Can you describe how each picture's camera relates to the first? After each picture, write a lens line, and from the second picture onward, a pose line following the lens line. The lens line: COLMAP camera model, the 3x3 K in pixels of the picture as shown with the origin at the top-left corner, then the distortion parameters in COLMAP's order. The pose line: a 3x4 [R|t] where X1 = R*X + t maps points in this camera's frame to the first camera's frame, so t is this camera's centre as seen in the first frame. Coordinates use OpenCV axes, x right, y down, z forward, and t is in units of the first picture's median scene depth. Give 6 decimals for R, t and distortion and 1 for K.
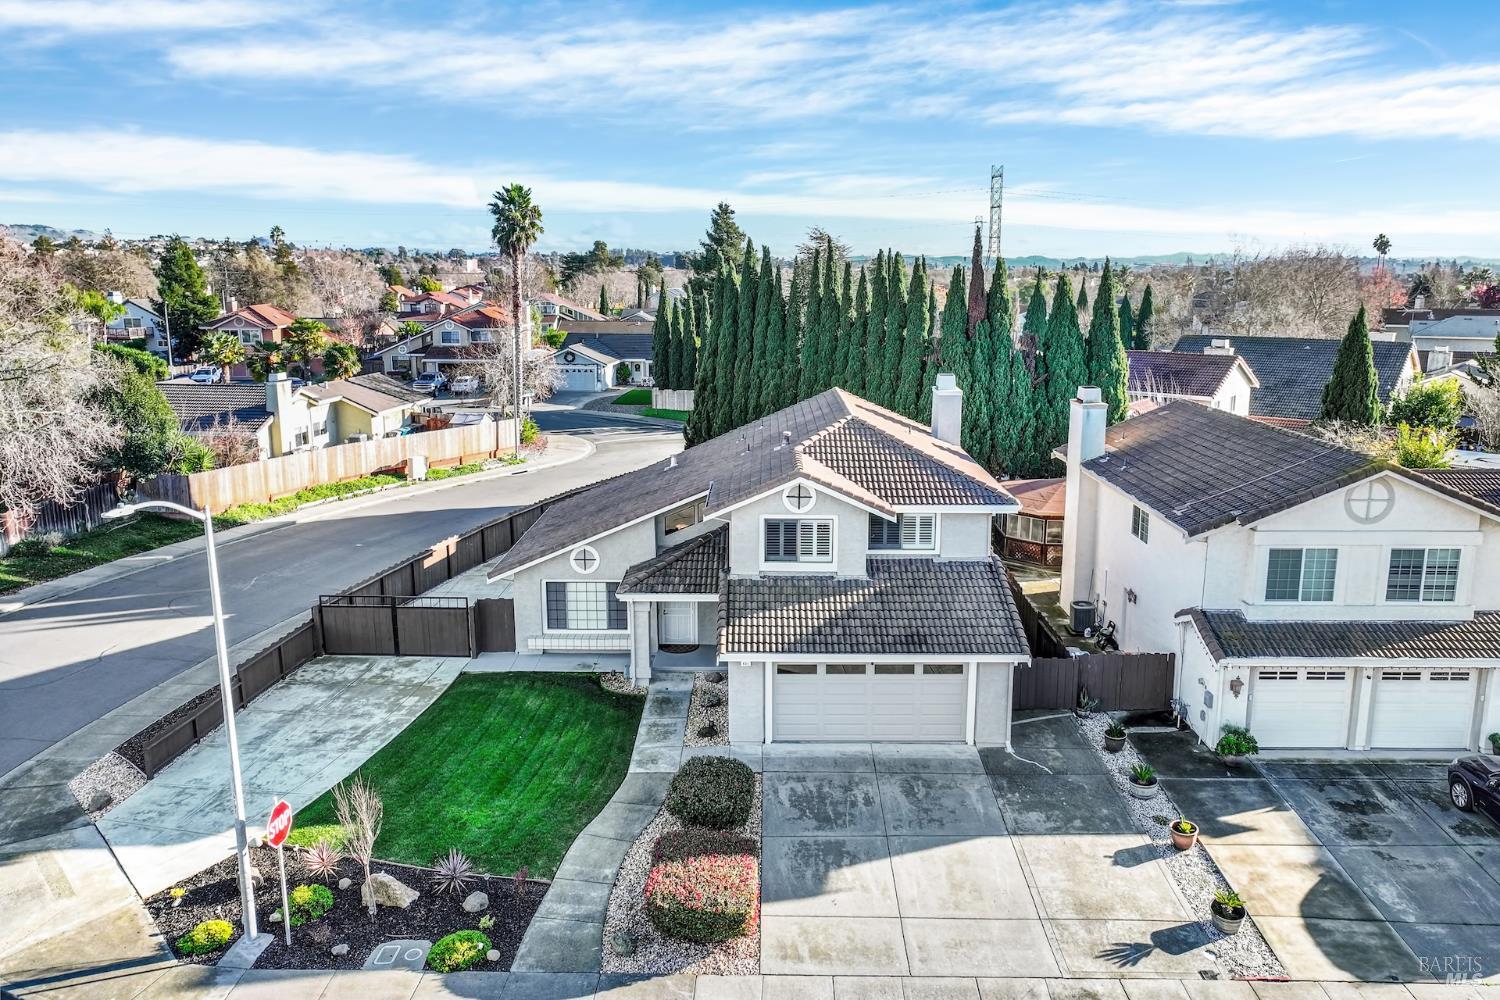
lens RADIAL K [[1058.5, 0, 758.2], [0, 1058.5, 499.4], [0, 0, 1]] dist [-0.000428, 0.010784]
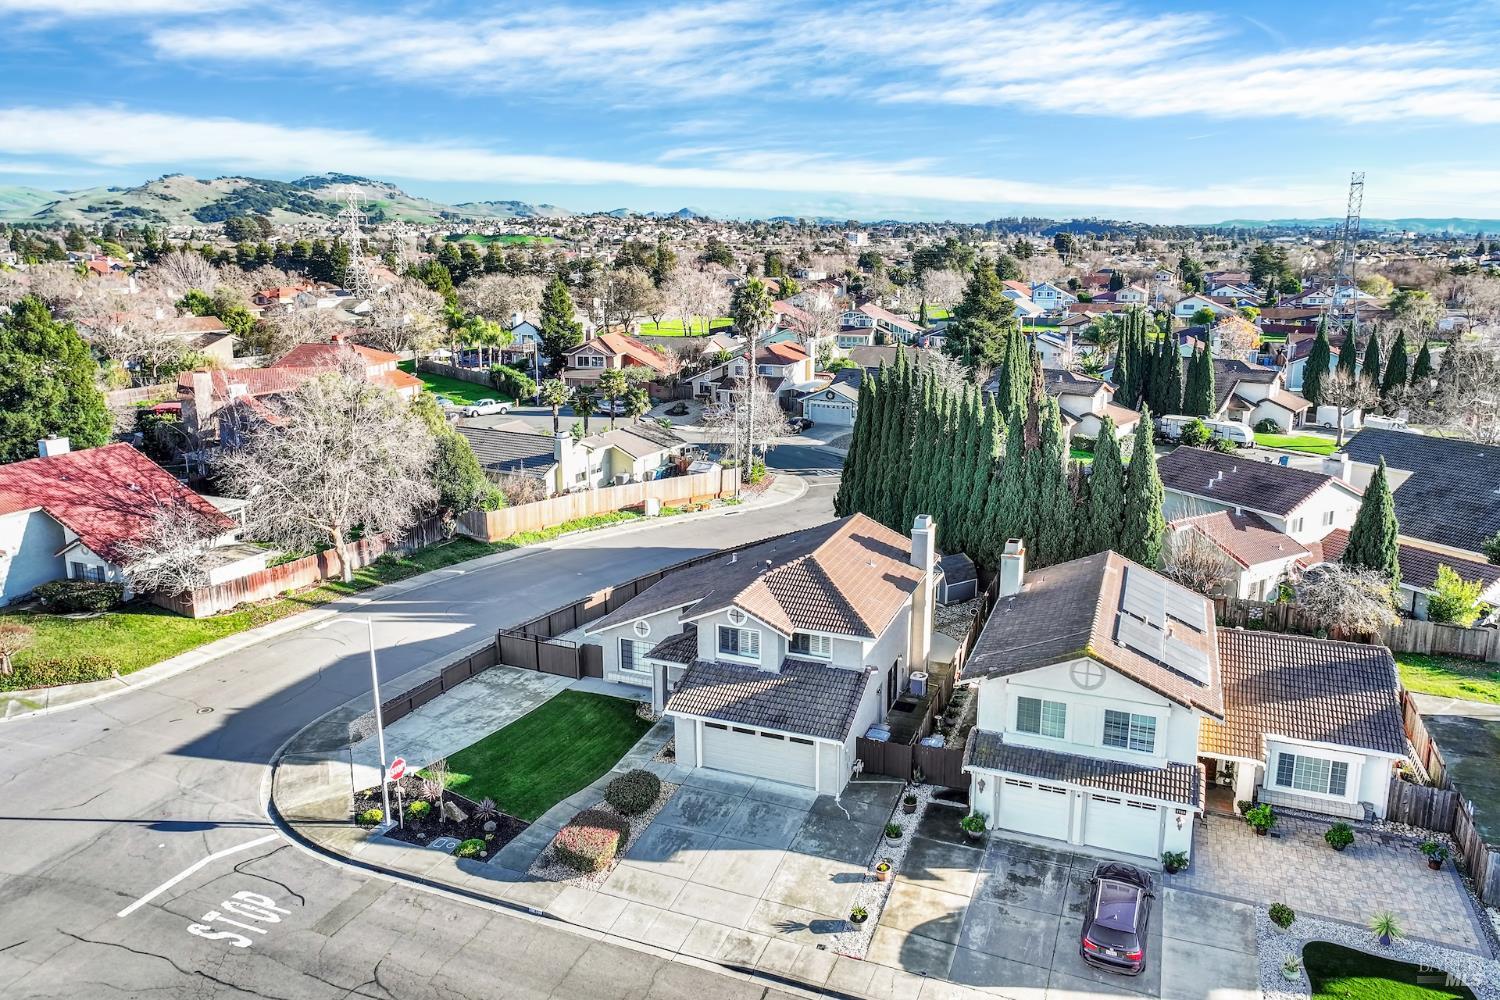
lens RADIAL K [[1078.7, 0, 759.5], [0, 1078.7, 498.7], [0, 0, 1]] dist [0.004003, 0.002671]
pose [[0.930070, 0.086016, -0.357172, 0.605238], [-0.072382, 0.996052, 0.051393, -0.251558], [0.360183, -0.021946, 0.932624, -0.460937]]
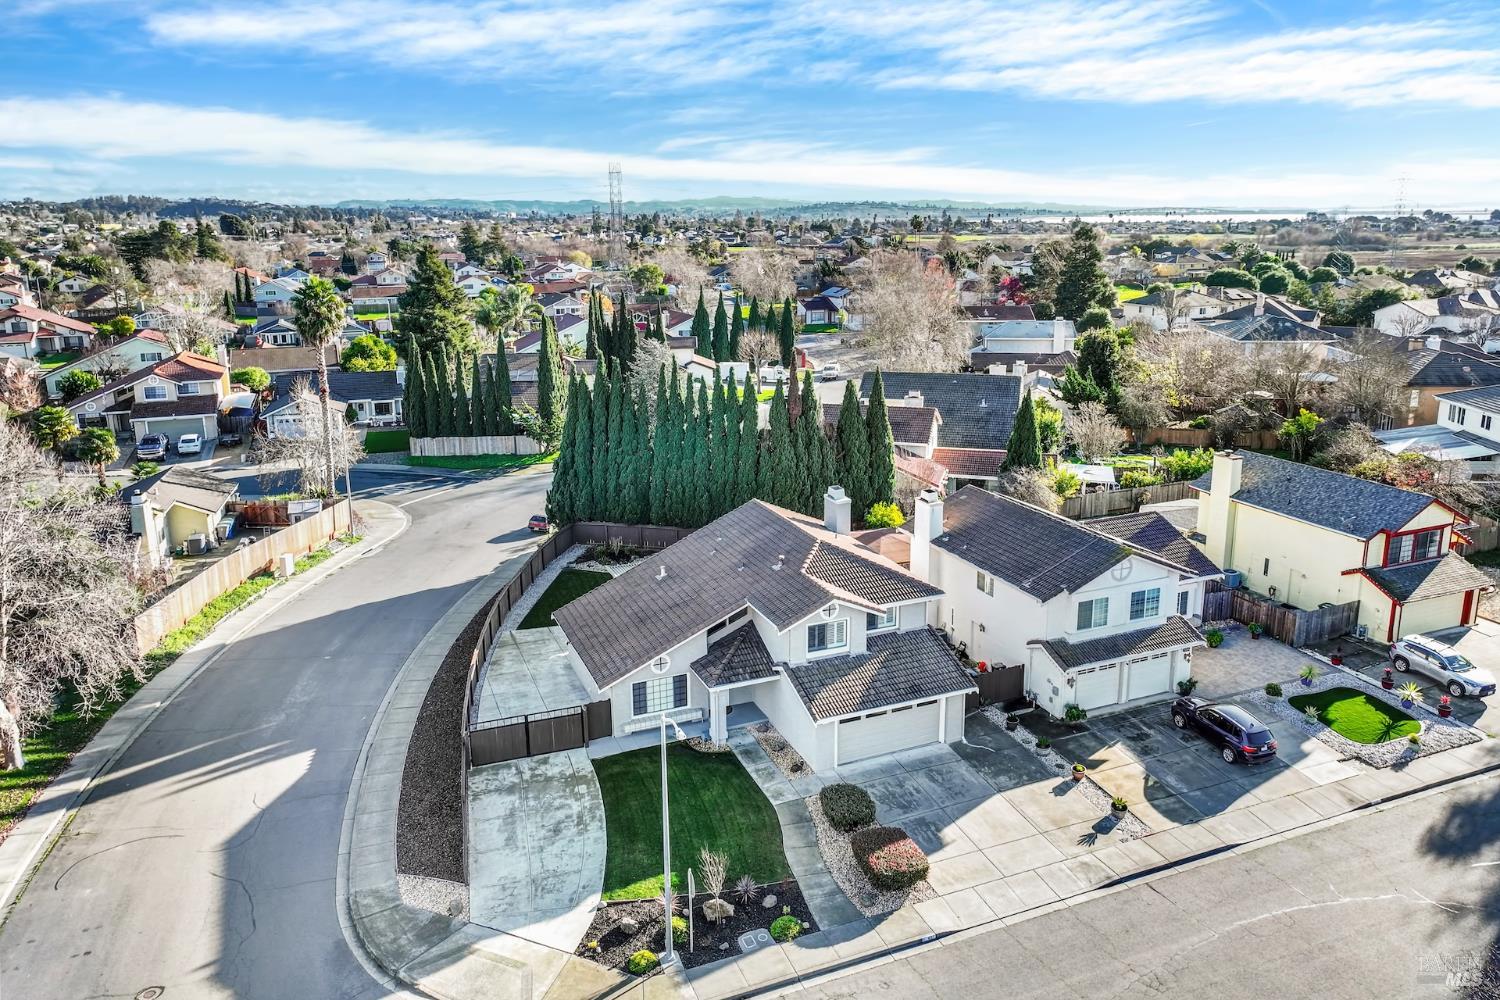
lens RADIAL K [[1078.7, 0, 759.5], [0, 1078.7, 498.7], [0, 0, 1]] dist [0.004003, 0.002671]
pose [[0.911816, -0.112068, 0.395010, -0.649688], [0.088960, 0.993101, 0.076401, -0.288855], [-0.400847, -0.034523, 0.915494, -0.408419]]
